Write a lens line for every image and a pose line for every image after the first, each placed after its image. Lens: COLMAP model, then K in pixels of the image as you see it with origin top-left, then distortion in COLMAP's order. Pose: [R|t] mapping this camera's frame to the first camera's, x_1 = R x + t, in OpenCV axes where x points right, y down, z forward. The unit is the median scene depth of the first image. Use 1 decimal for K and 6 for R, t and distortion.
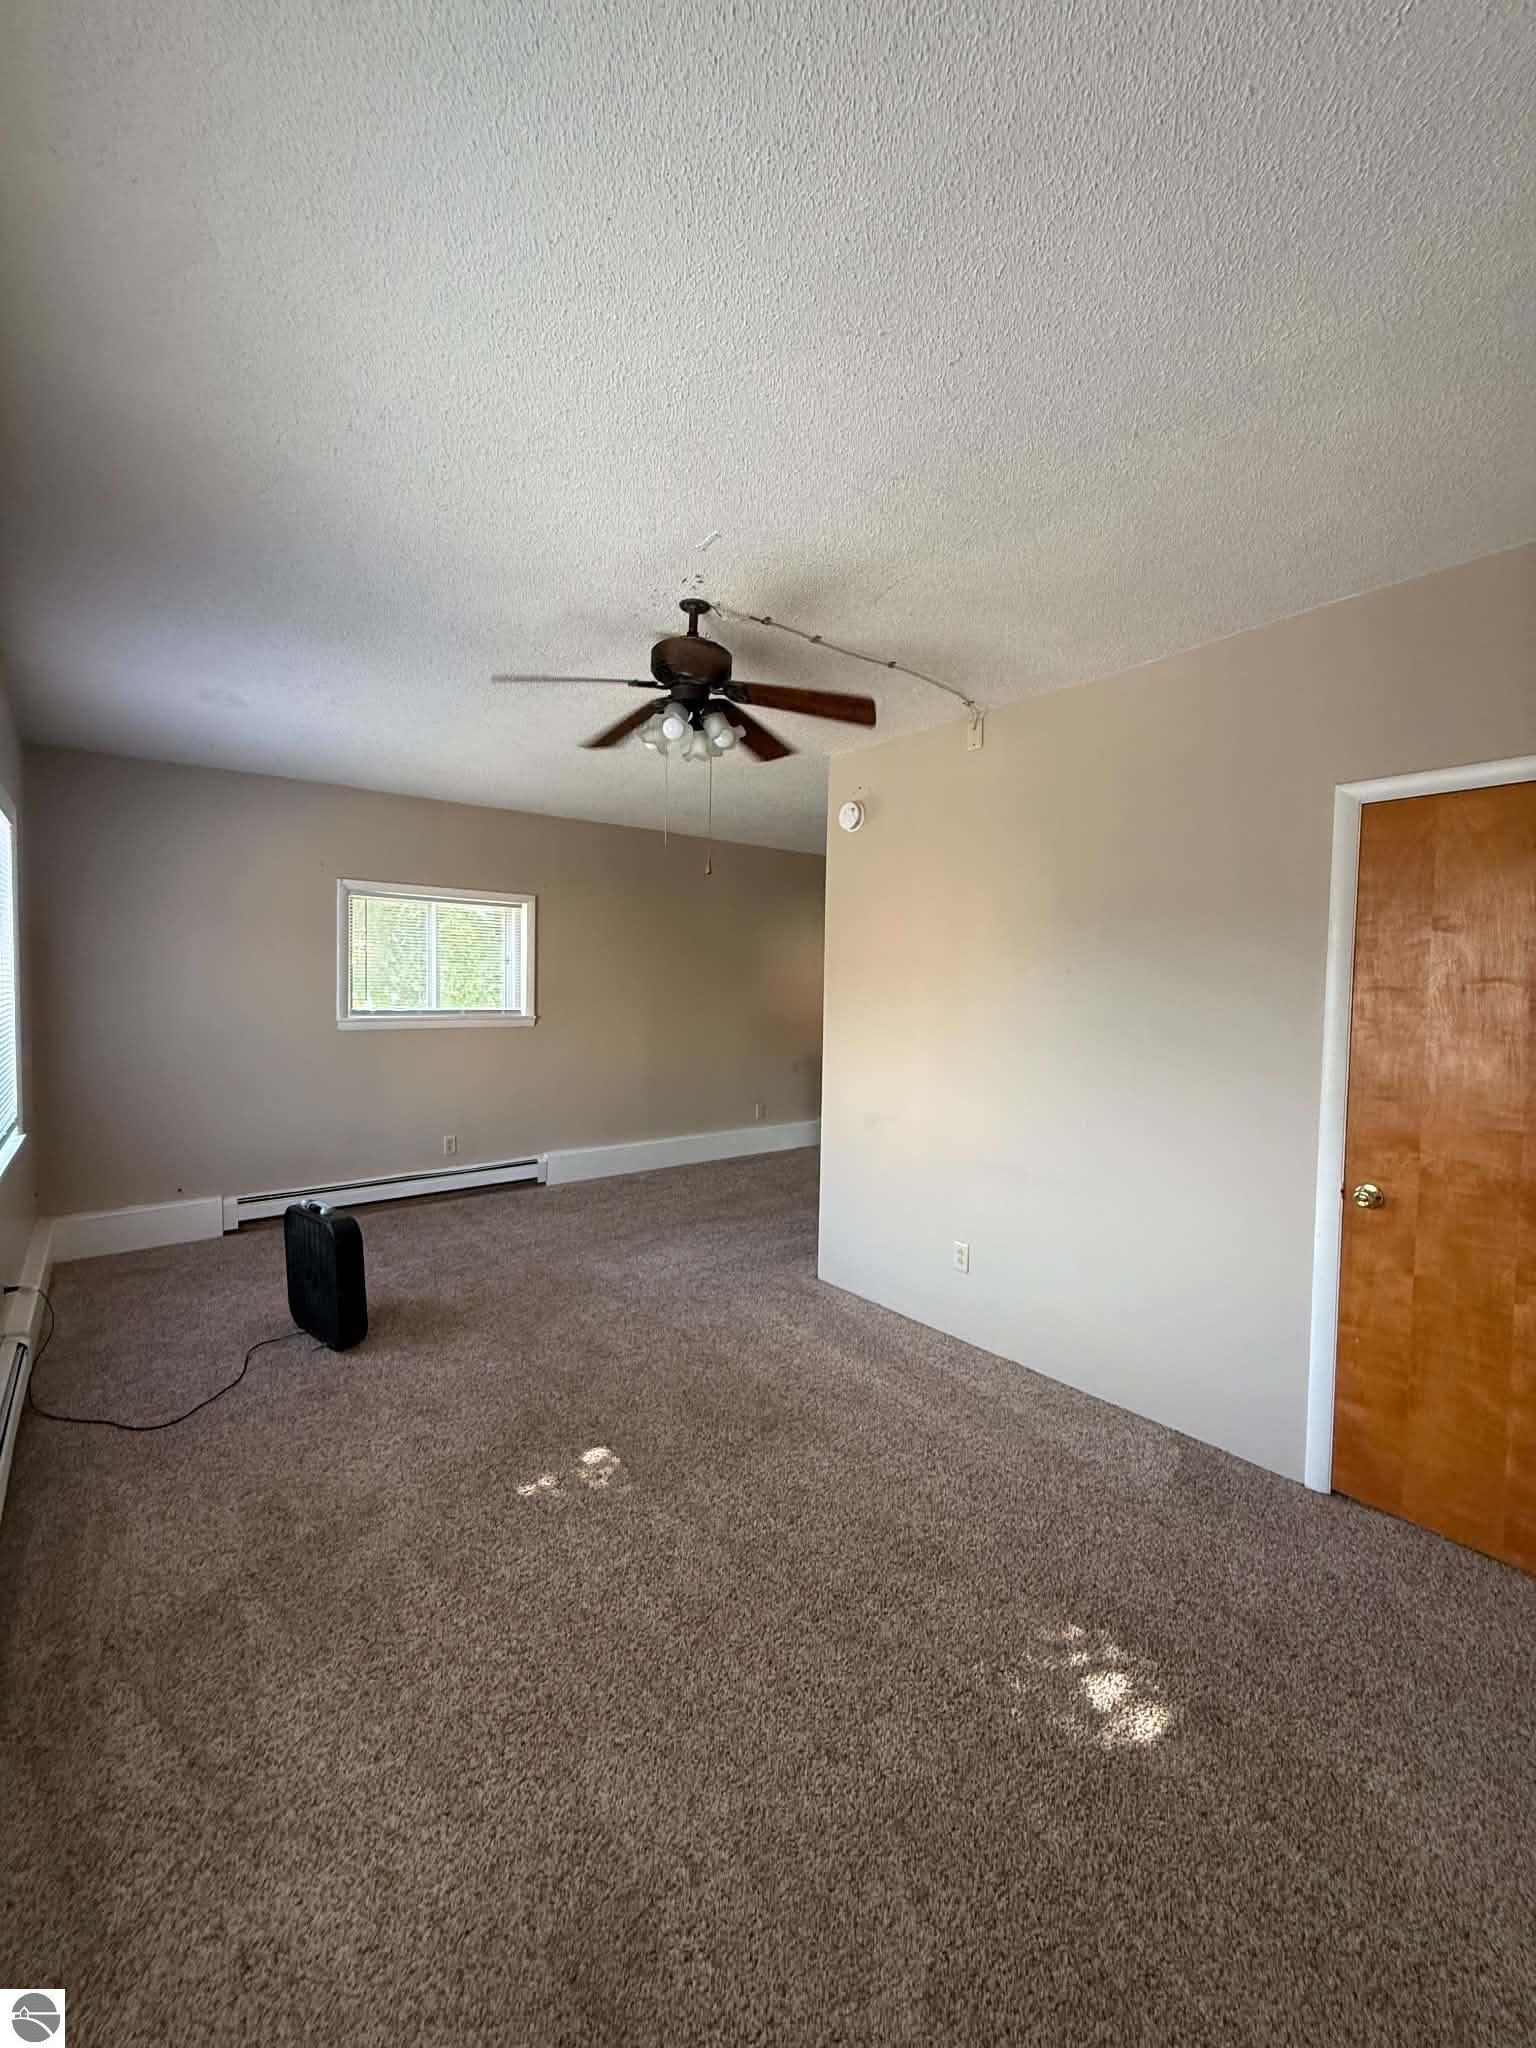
lens RADIAL K [[813.7, 0, 768.3], [0, 813.7, 1012.4], [0, 0, 1]] dist [-0.000764, 0.000072]
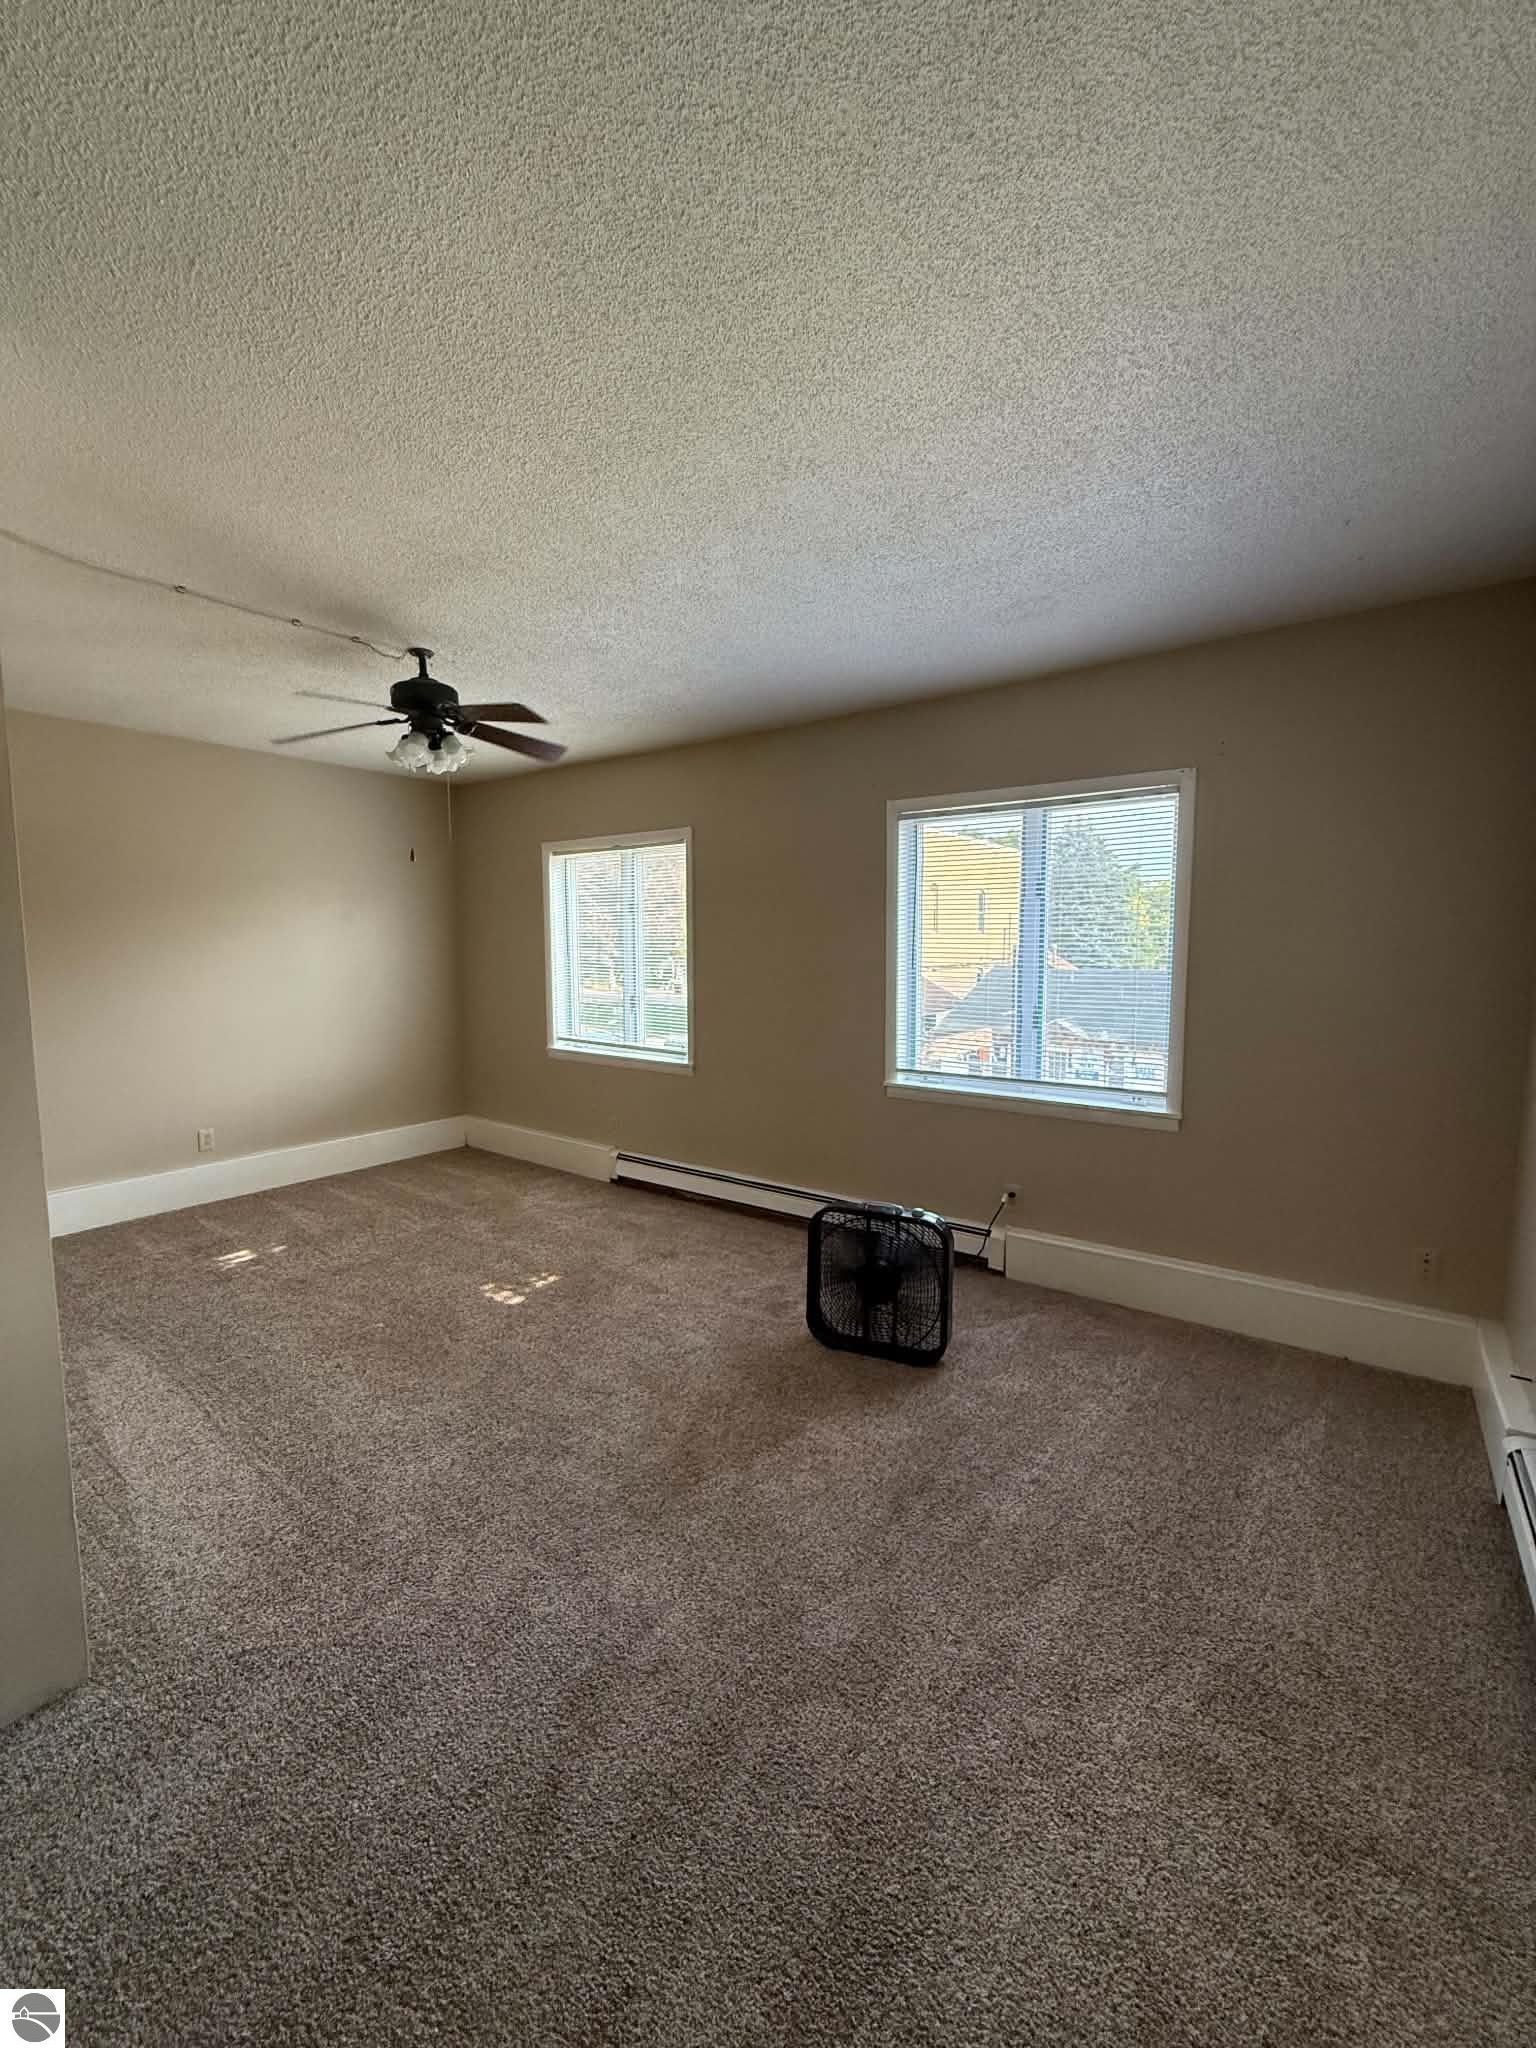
lens RADIAL K [[813.7, 0, 768.3], [0, 813.7, 1012.4], [0, 0, 1]] dist [-0.000764, 0.000072]
pose [[-0.965317, 0.006990, -0.260987, -0.267755], [-0.020685, 0.994452, 0.103142, -0.059152], [0.260260, 0.104963, -0.959816, 2.317541]]
